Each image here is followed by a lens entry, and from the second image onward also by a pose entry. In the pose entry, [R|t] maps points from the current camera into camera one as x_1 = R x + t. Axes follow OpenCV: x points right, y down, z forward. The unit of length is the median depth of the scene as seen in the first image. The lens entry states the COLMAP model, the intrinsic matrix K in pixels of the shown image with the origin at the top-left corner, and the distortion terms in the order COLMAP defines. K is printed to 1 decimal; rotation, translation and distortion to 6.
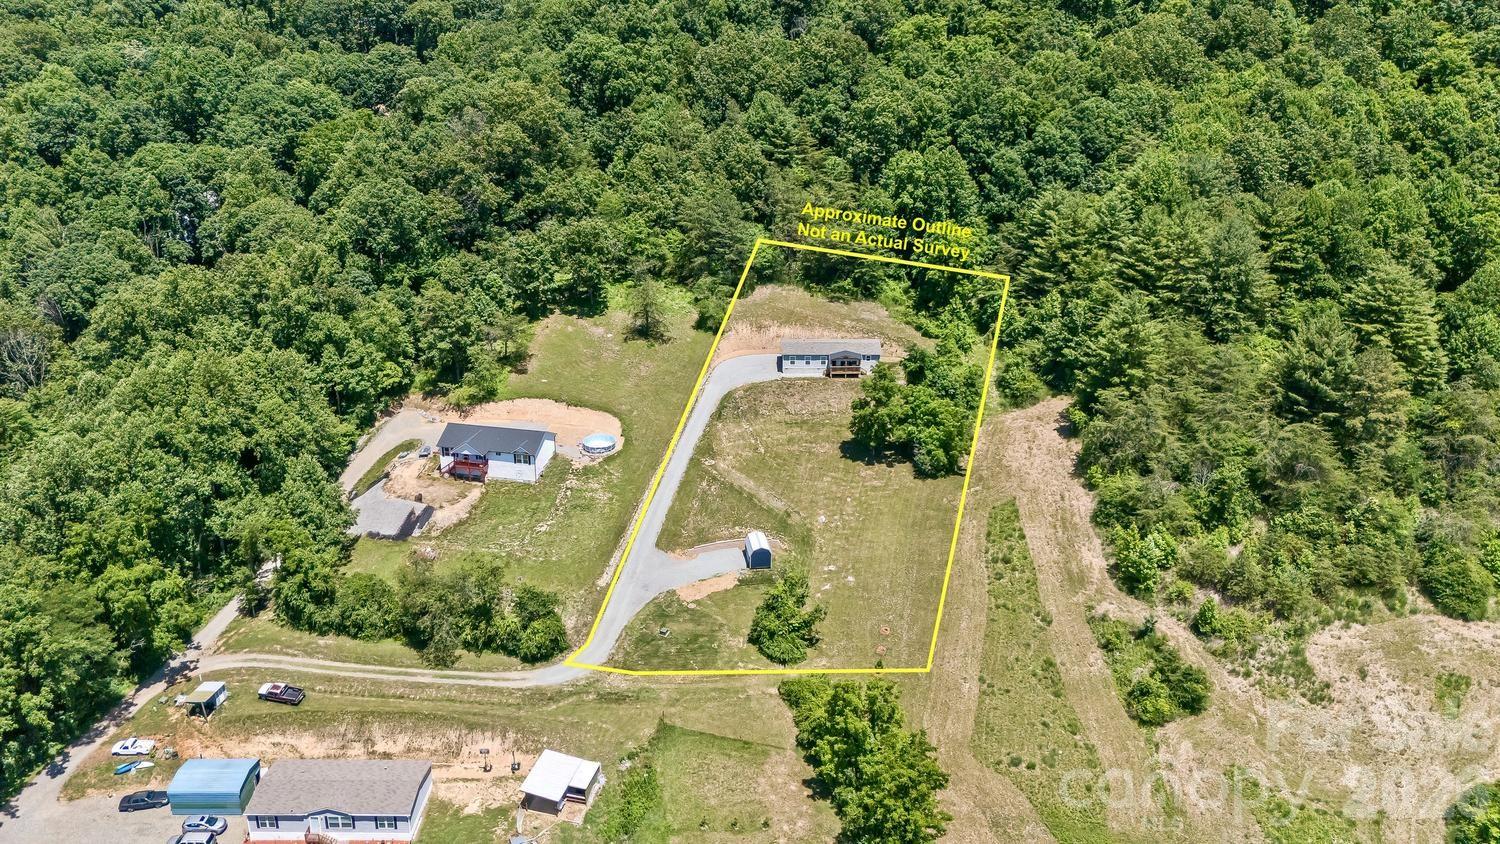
lens RADIAL K [[1064.1, 0, 750.0], [0, 1064.1, 422.0], [0, 0, 1]] dist [0.089323, -0.147977]
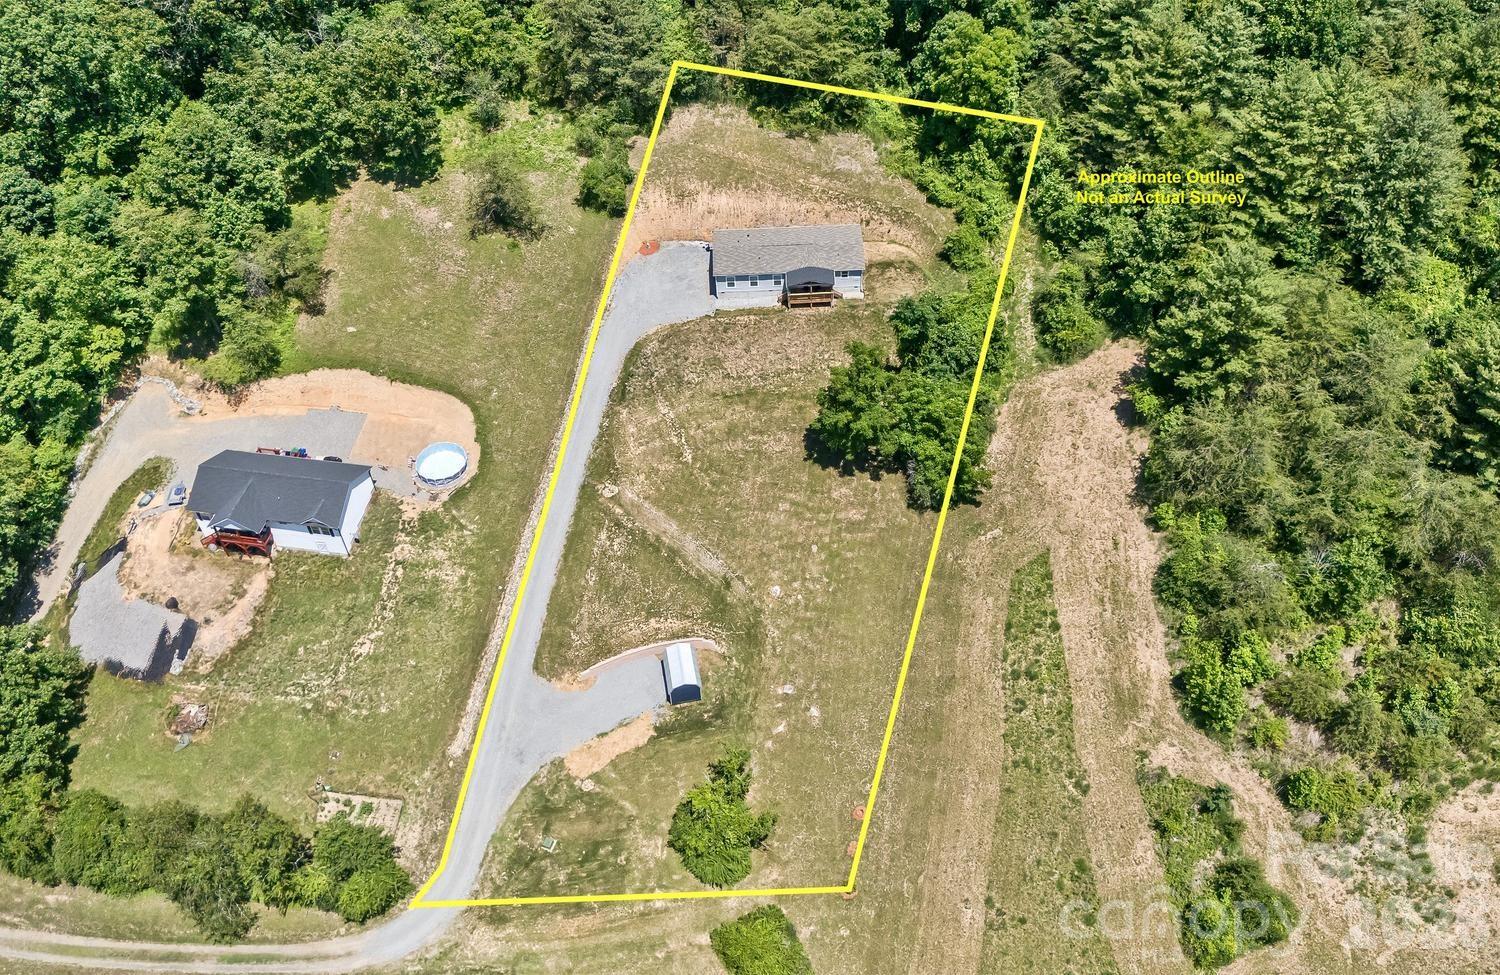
lens RADIAL K [[1228.5, 0, 826.3], [0, 1228.5, 484.3], [0, 0, 1]] dist [0.091119, -0.126123]
pose [[0.997483, -0.056222, 0.043204, 0.067358], [0.032947, 0.907061, 0.419708, -0.297993], [-0.062786, -0.417228, 0.906631, 0.284707]]
